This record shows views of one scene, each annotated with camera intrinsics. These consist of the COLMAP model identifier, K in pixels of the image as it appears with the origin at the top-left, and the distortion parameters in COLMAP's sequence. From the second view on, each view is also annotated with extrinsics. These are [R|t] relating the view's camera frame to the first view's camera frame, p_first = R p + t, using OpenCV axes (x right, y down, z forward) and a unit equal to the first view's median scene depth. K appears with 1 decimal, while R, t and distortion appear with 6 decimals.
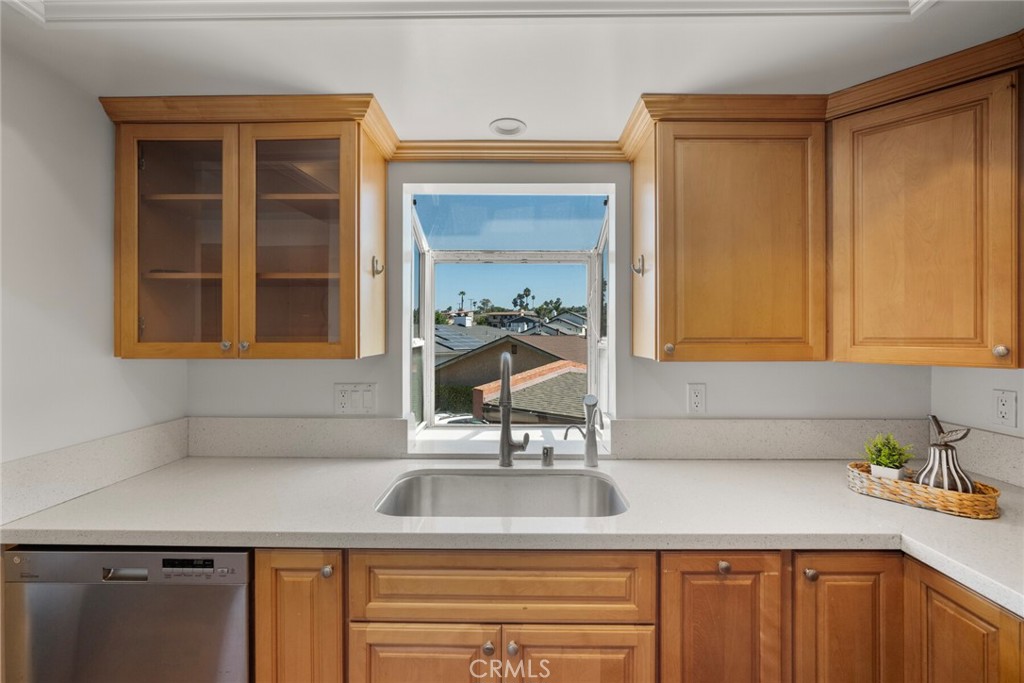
lens RADIAL K [[449.9, 0, 507.7], [0, 449.9, 331.5], [0, 0, 1]] dist [-0.012986, 0.003273]
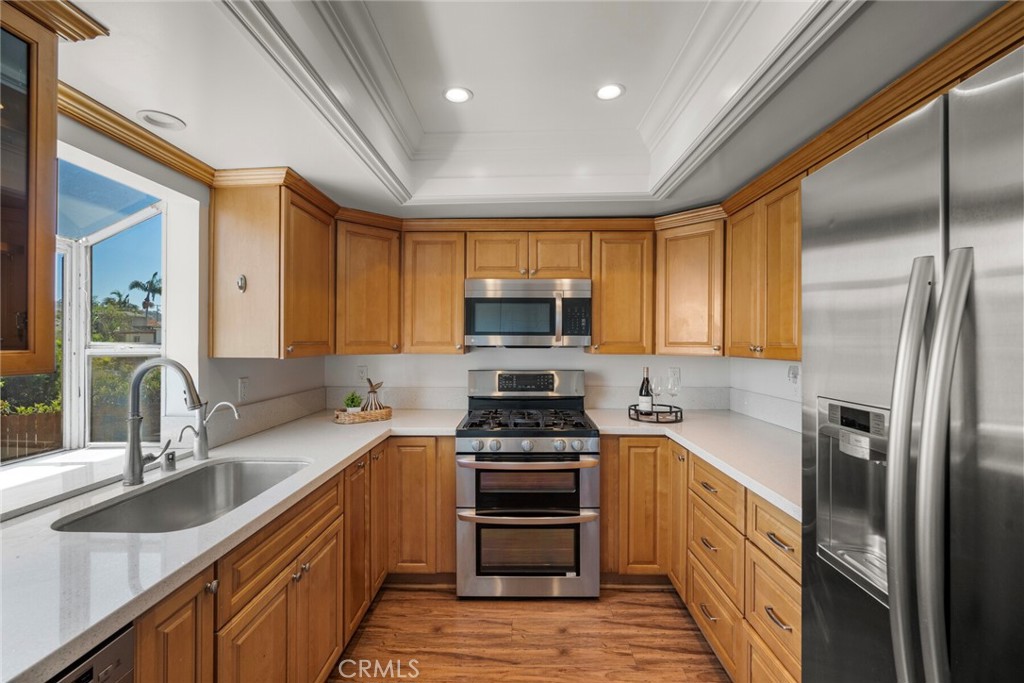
lens RADIAL K [[449.9, 0, 507.7], [0, 449.9, 341.8], [0, 0, 1]] dist [-0.012986, 0.003273]
pose [[0.016961, -0.002386, 0.999853, -1.156679], [-0.008081, 0.999964, 0.002523, 0.005246], [-0.999824, -0.008122, 0.016941, 0.310724]]
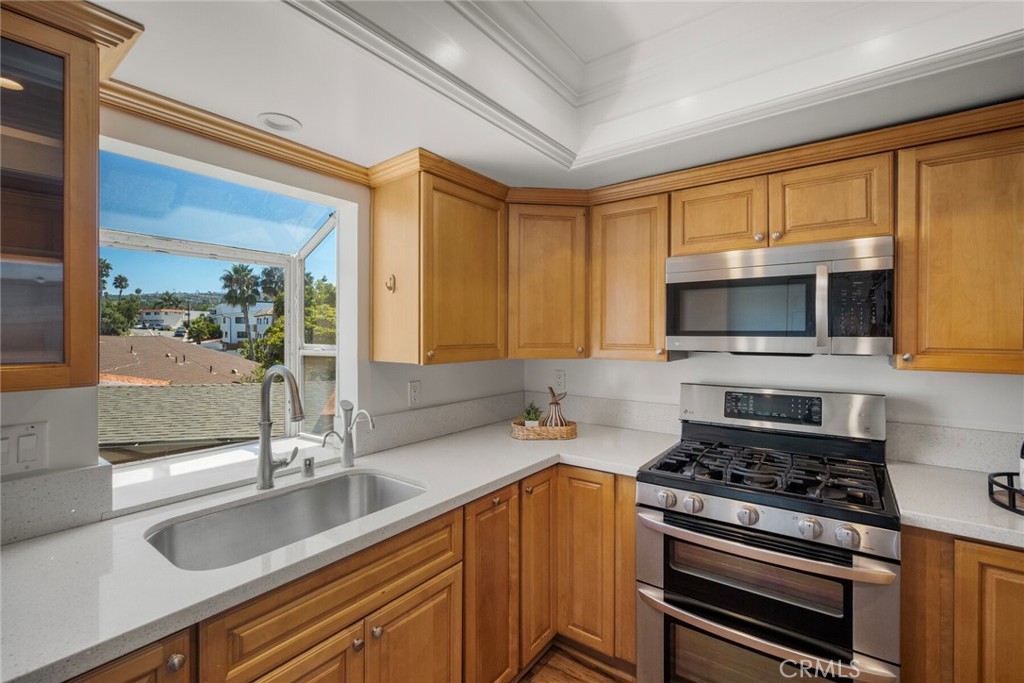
lens RADIAL K [[449.9, 0, 509.7], [0, 449.9, 336.0], [0, 0, 1]] dist [-0.012986, 0.003273]
pose [[0.590833, -0.004949, 0.806779, -0.581859], [-0.004723, 0.999943, 0.009592, -0.030090], [-0.806780, -0.009478, 0.590776, 0.078875]]
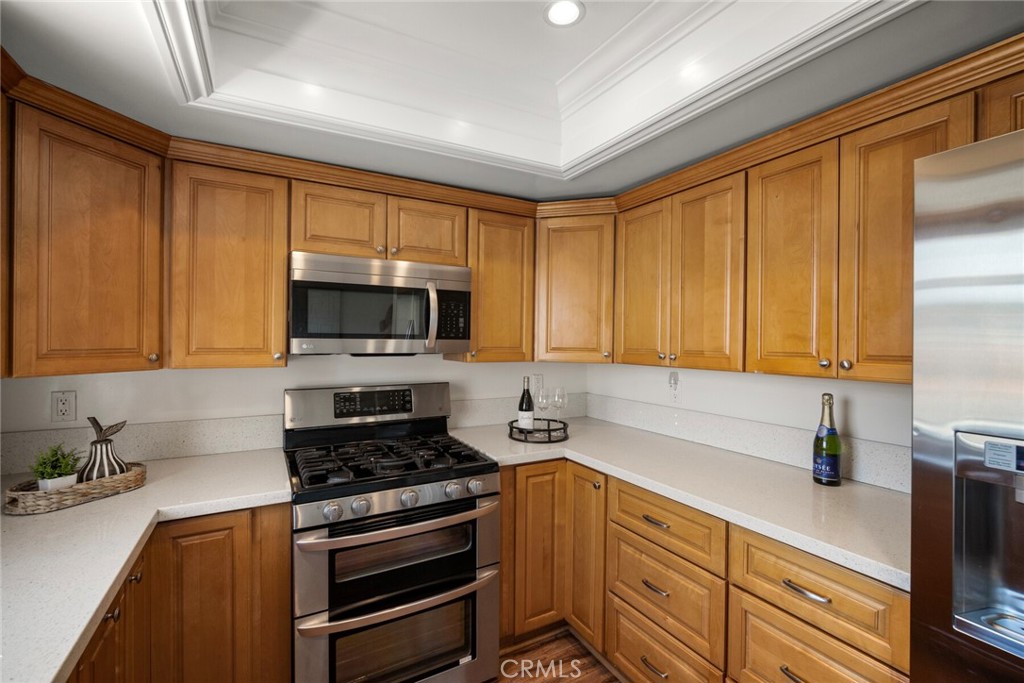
lens RADIAL K [[449.9, 0, 512.2], [0, 449.9, 341.9], [0, 0, 1]] dist [-0.012986, 0.003273]
pose [[-0.502304, -0.011395, 0.864616, -0.562098], [-0.013795, 0.999892, 0.005164, -0.023224], [-0.864581, -0.009333, -0.502407, 0.650615]]
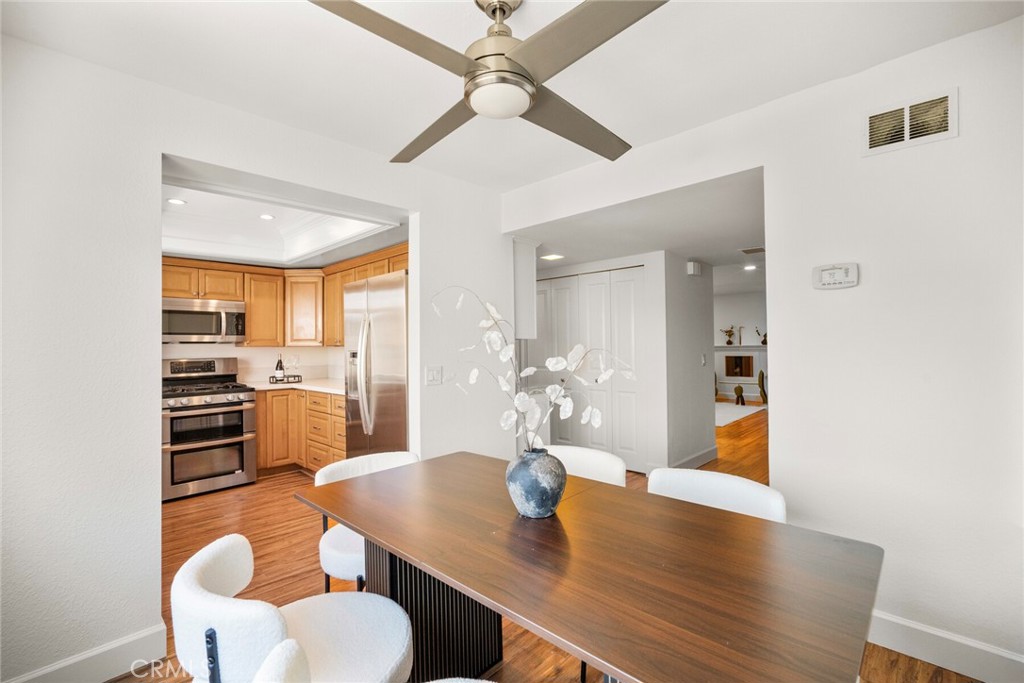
lens RADIAL K [[449.9, 0, 517.8], [0, 449.9, 343.1], [0, 0, 1]] dist [-0.012986, 0.003273]
pose [[-0.733869, 0.010513, 0.679209, -2.975980], [0.005686, 0.999940, -0.009334, 0.082817], [-0.679267, -0.002988, -0.733885, 1.073112]]
